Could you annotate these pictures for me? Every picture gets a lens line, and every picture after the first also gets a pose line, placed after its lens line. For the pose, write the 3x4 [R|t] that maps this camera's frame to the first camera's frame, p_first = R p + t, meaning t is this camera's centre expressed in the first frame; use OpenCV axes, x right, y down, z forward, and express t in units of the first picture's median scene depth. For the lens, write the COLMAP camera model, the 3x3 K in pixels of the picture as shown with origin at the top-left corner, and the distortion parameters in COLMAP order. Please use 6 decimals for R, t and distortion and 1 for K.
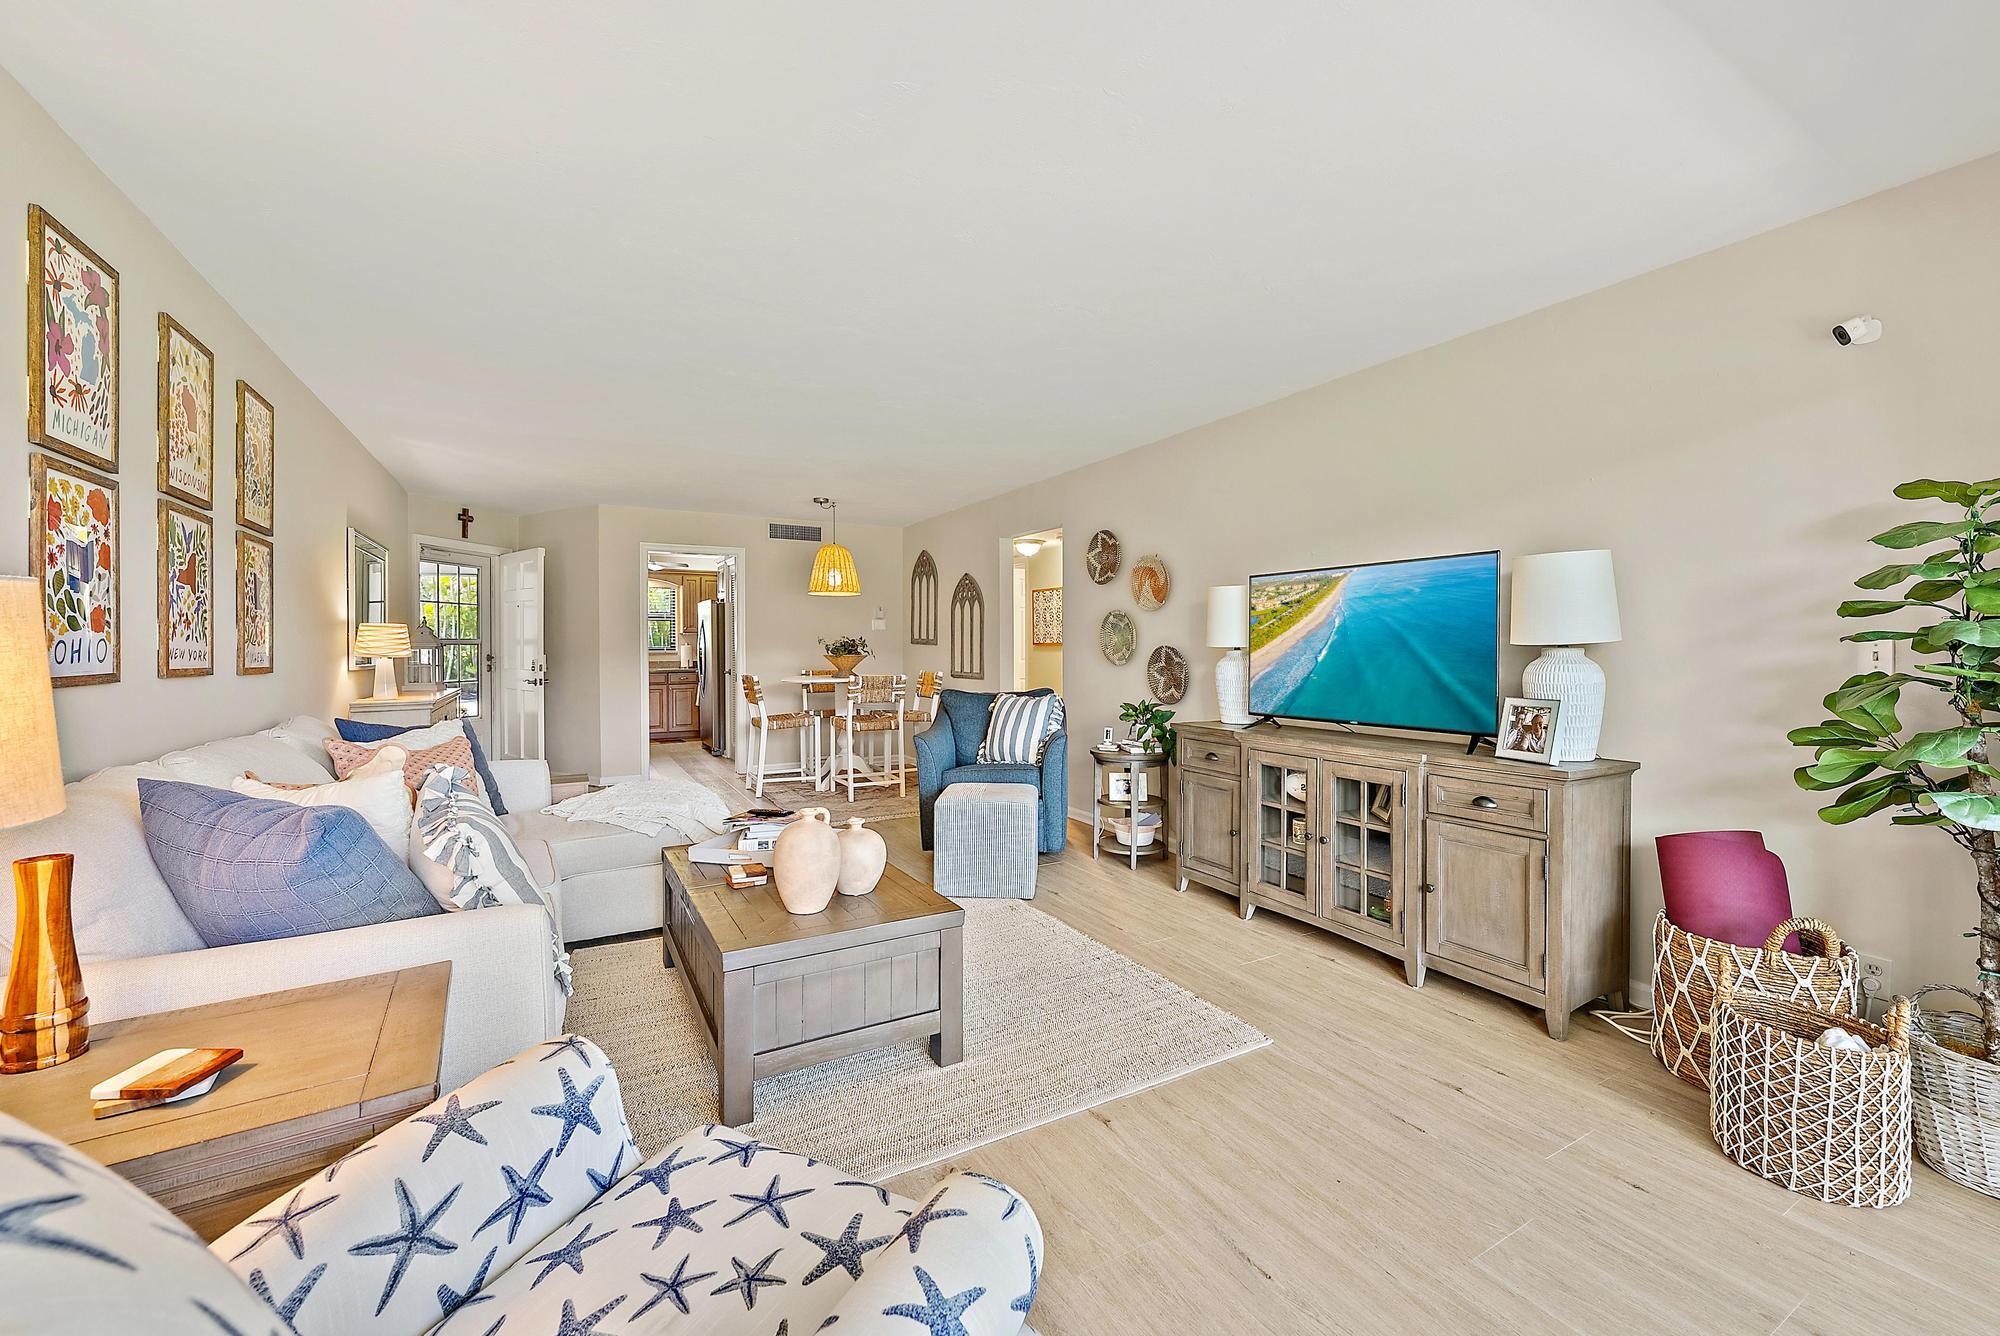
lens RADIAL K [[811.3, 0, 1015.3], [0, 811.3, 657.0], [0, 0, 1]] dist [-0.002876, 0.000334]
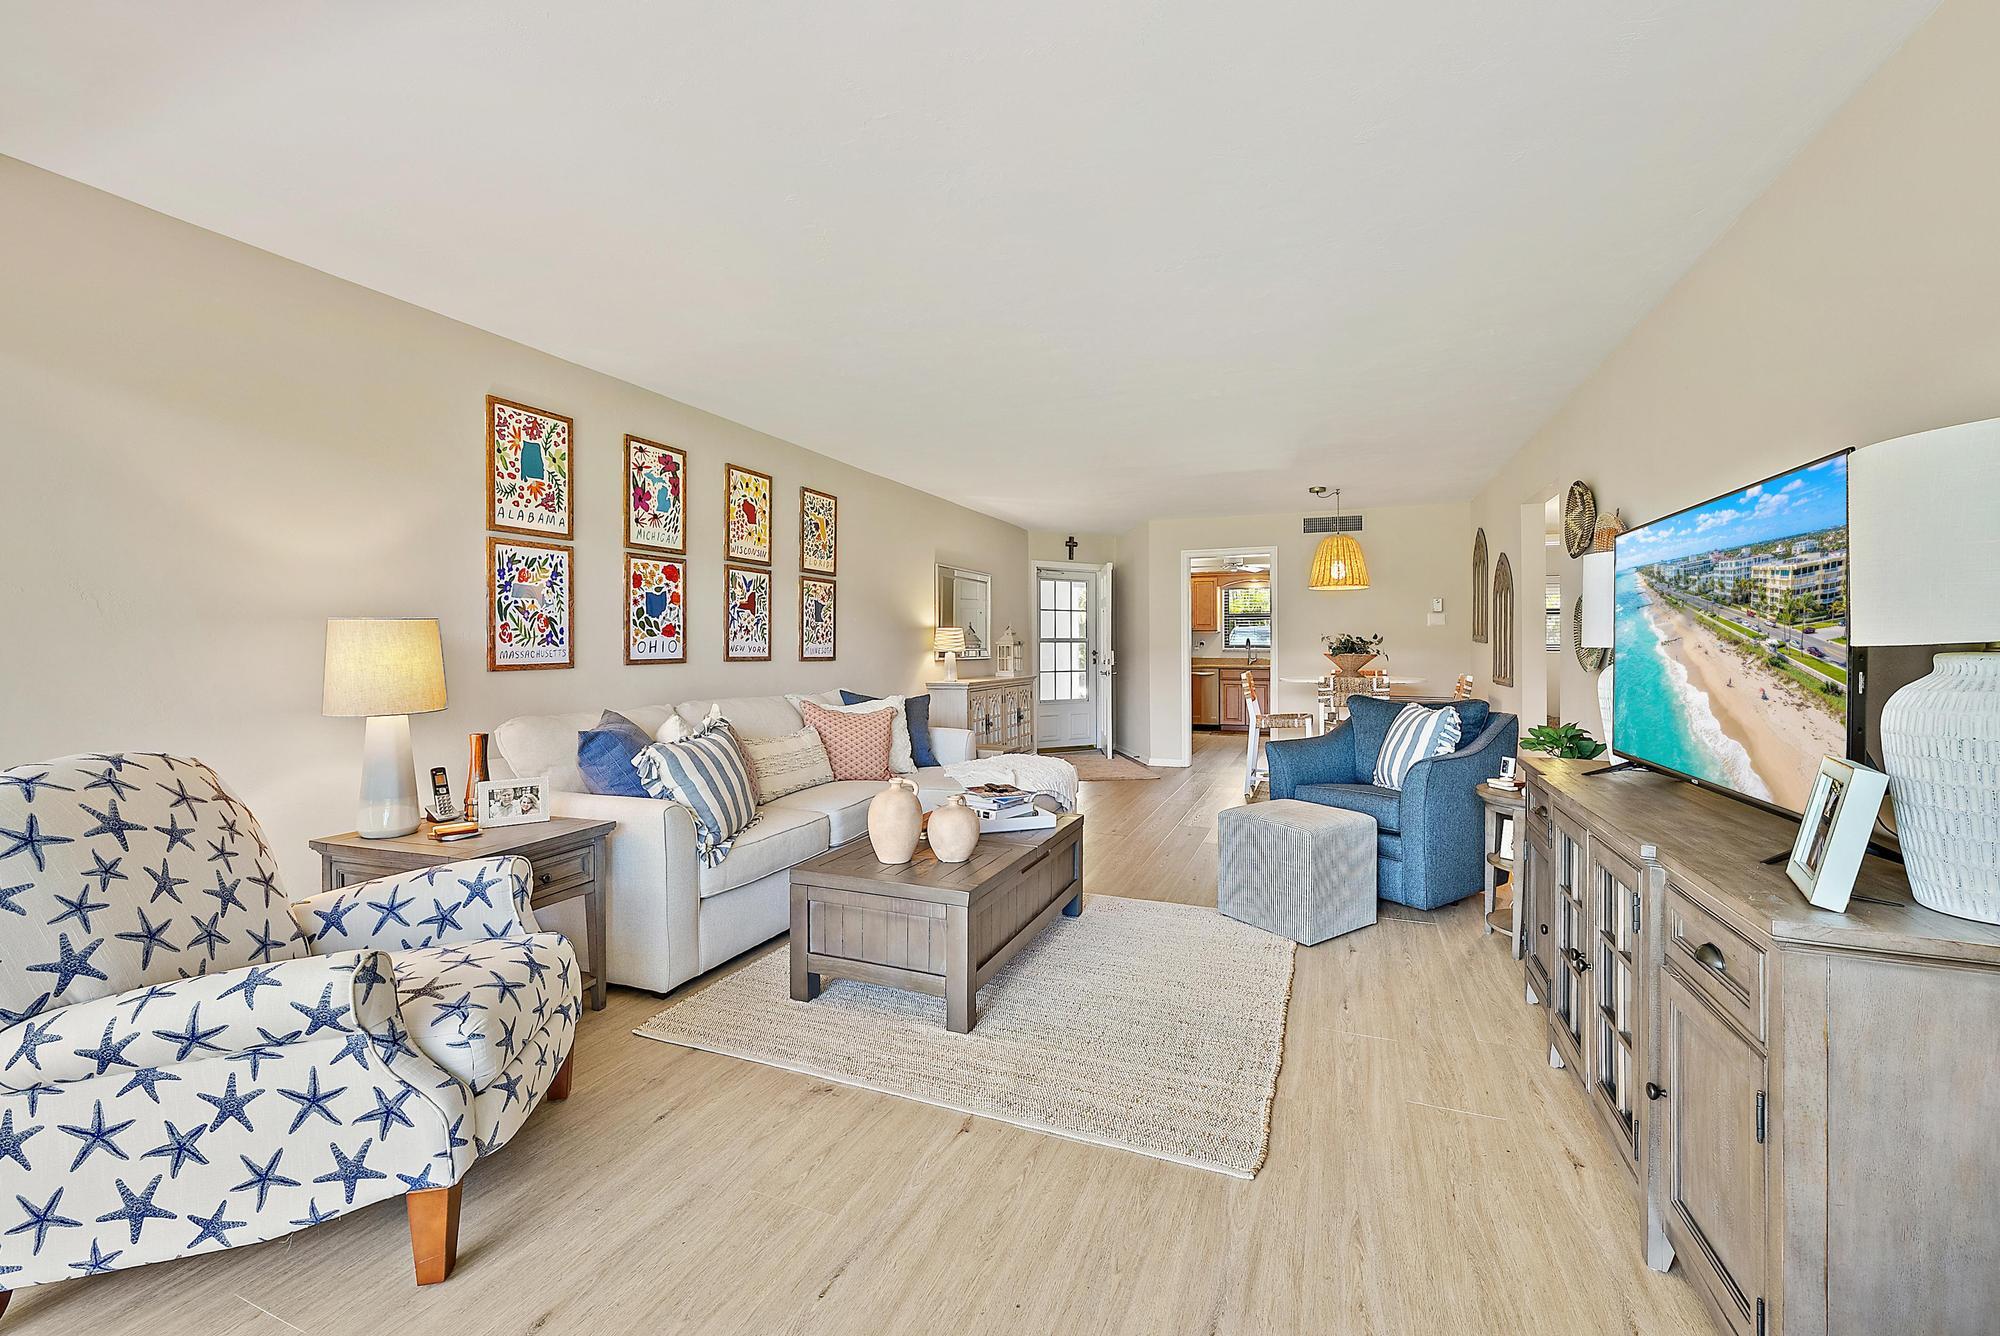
lens RADIAL K [[811.3, 0, 1001.5], [0, 811.3, 650.2], [0, 0, 1]] dist [-0.002876, 0.000334]
pose [[0.607864, 0.007389, -0.794007, 0.627032], [-0.011317, 0.999936, 0.000641, -0.006339], [0.793961, 0.008597, 0.607908, 0.297894]]
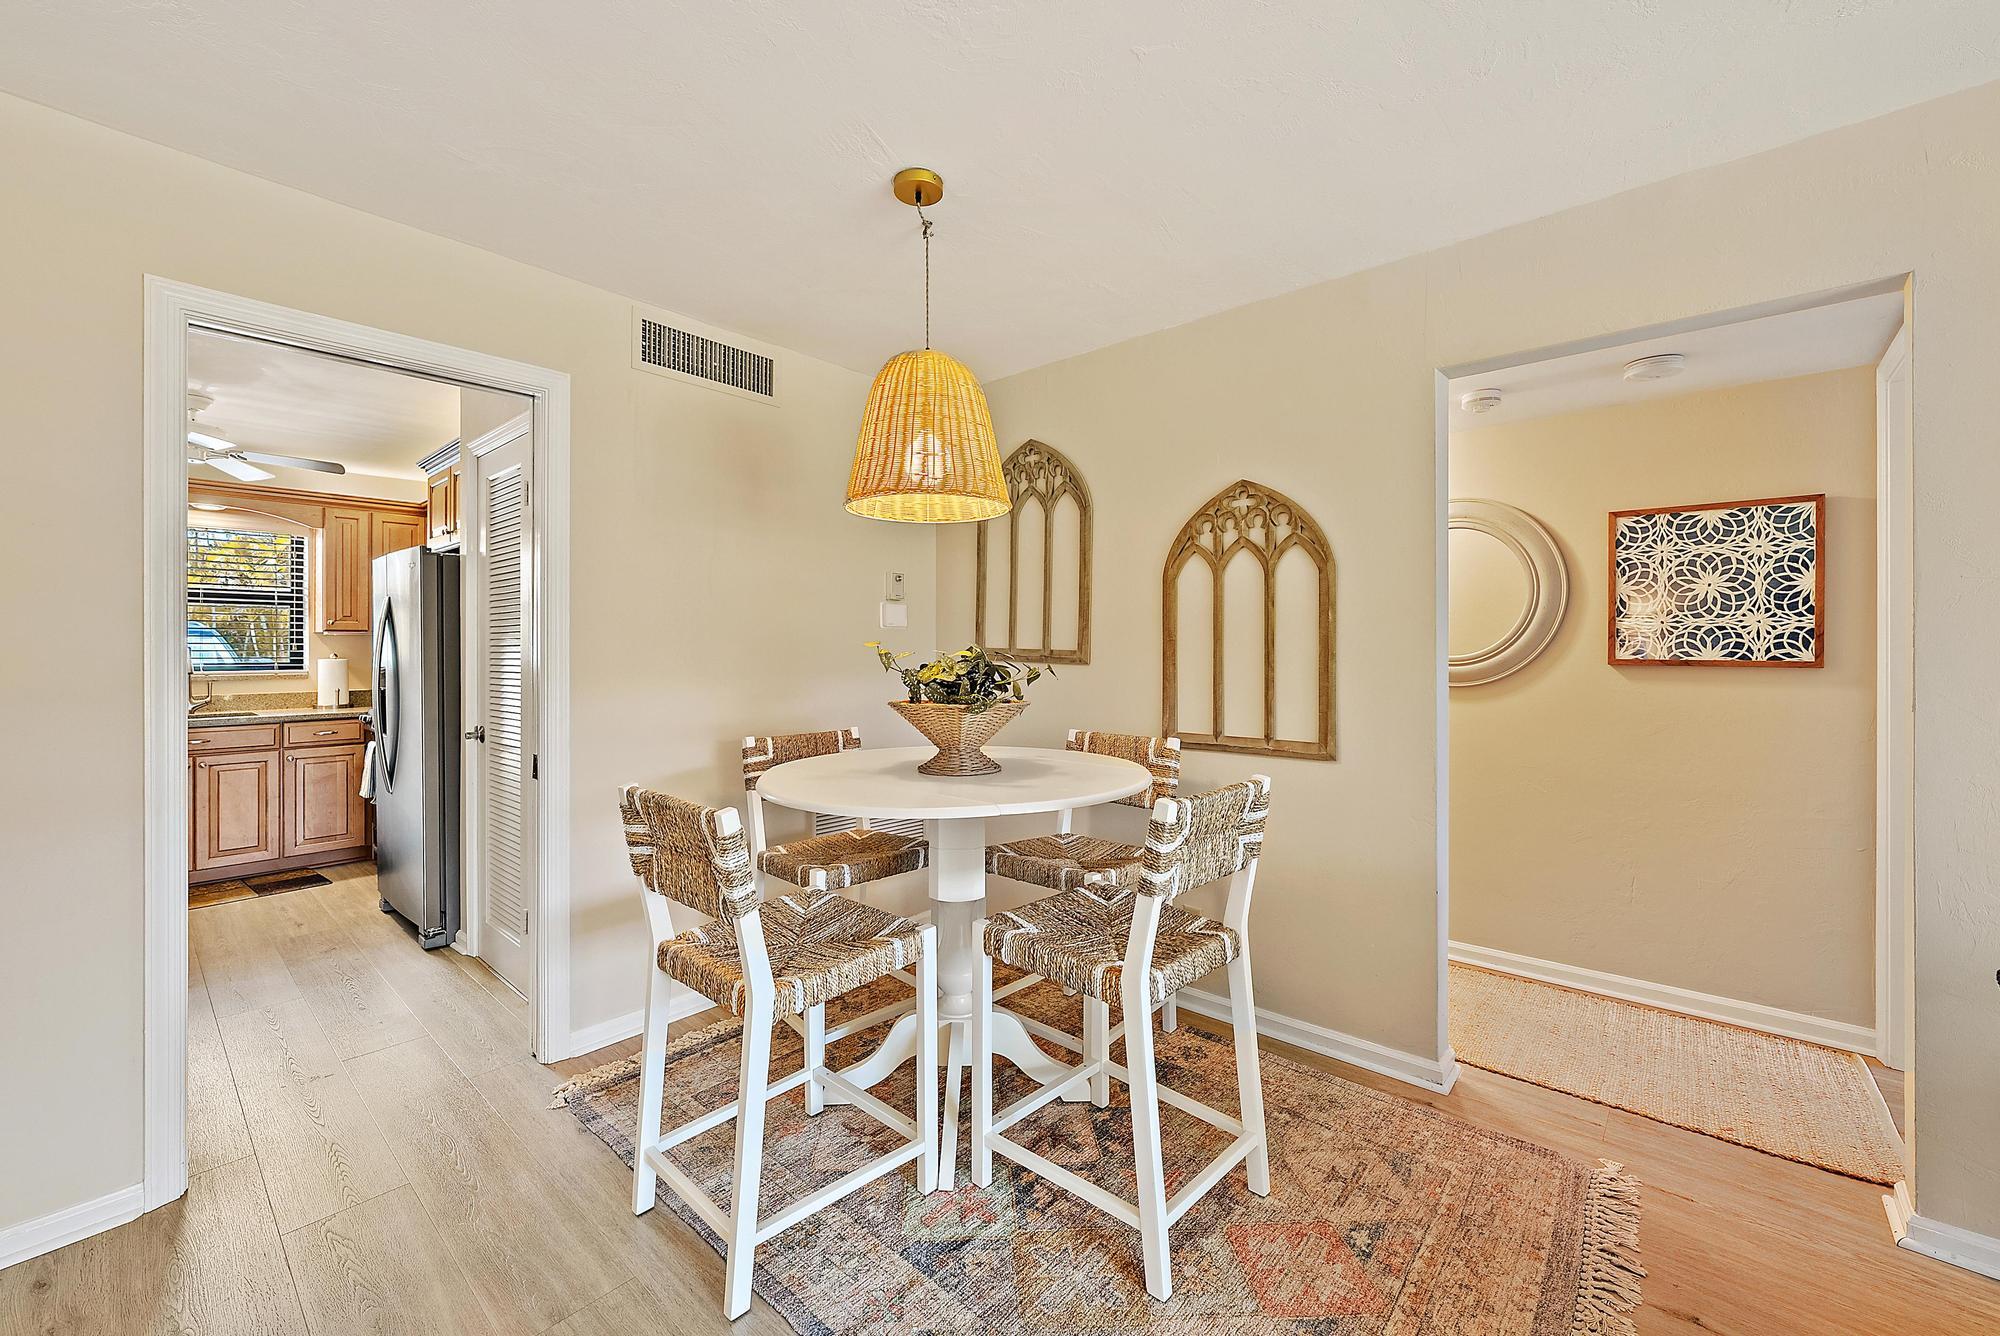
lens RADIAL K [[811.3, 0, 997.8], [0, 811.3, 640.4], [0, 0, 1]] dist [-0.002876, 0.000334]
pose [[0.950451, 0.002092, 0.310869, -0.662485], [0.004193, 0.999800, -0.019548, -0.044957], [-0.310848, 0.019883, 0.950252, 1.553327]]
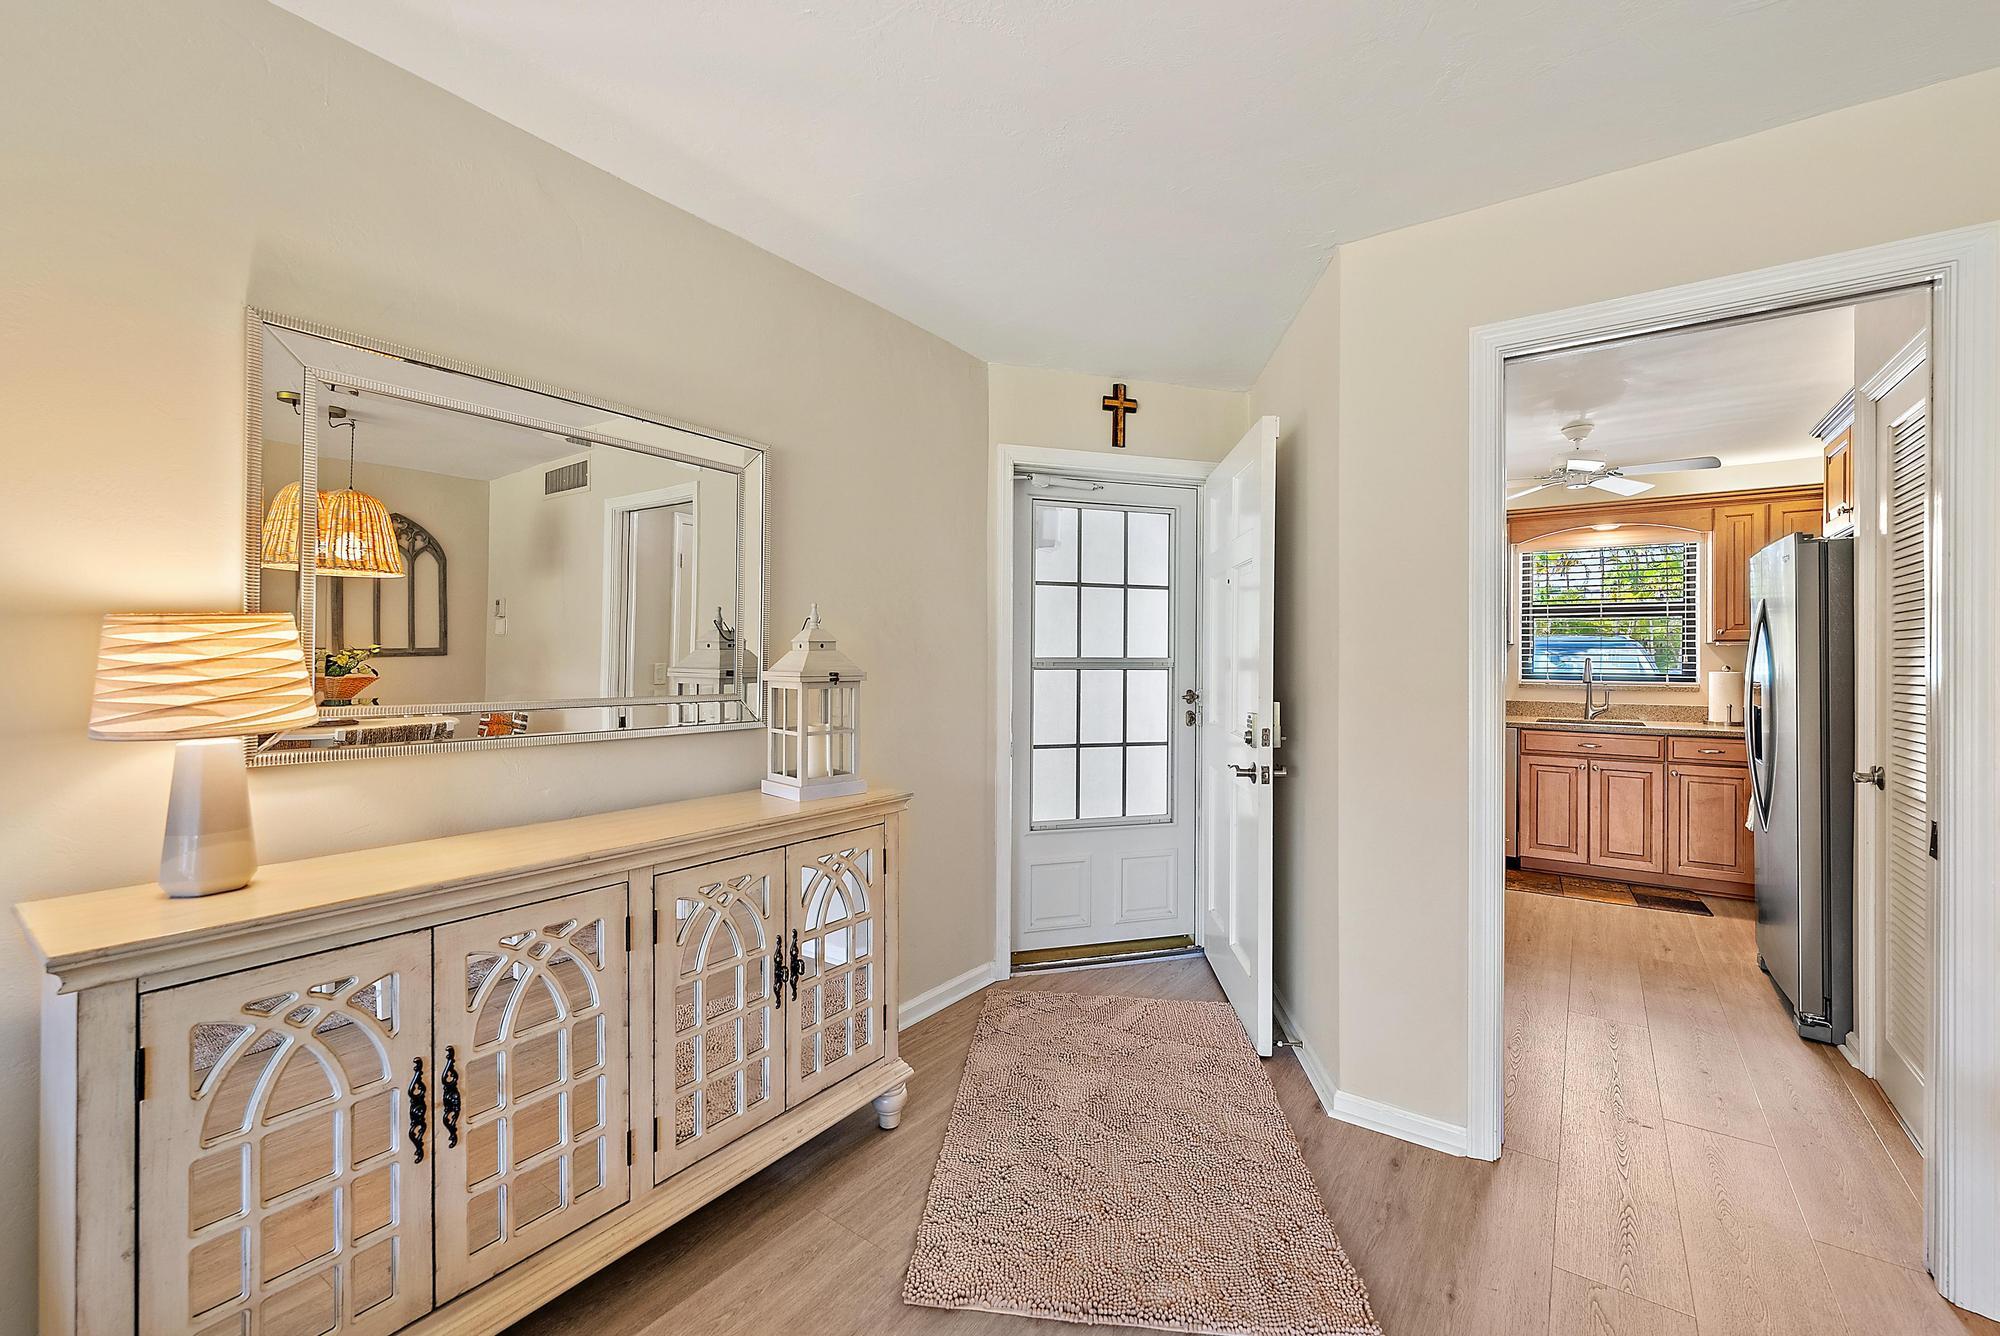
lens RADIAL K [[811.3, 0, 1006.2], [0, 811.3, 654.1], [0, 0, 1]] dist [-0.002876, 0.000334]
pose [[0.413313, -0.000544, -0.910589, -0.615622], [-0.015741, 0.999846, -0.007743, -0.045235], [0.910453, 0.017534, 0.413241, 1.689308]]
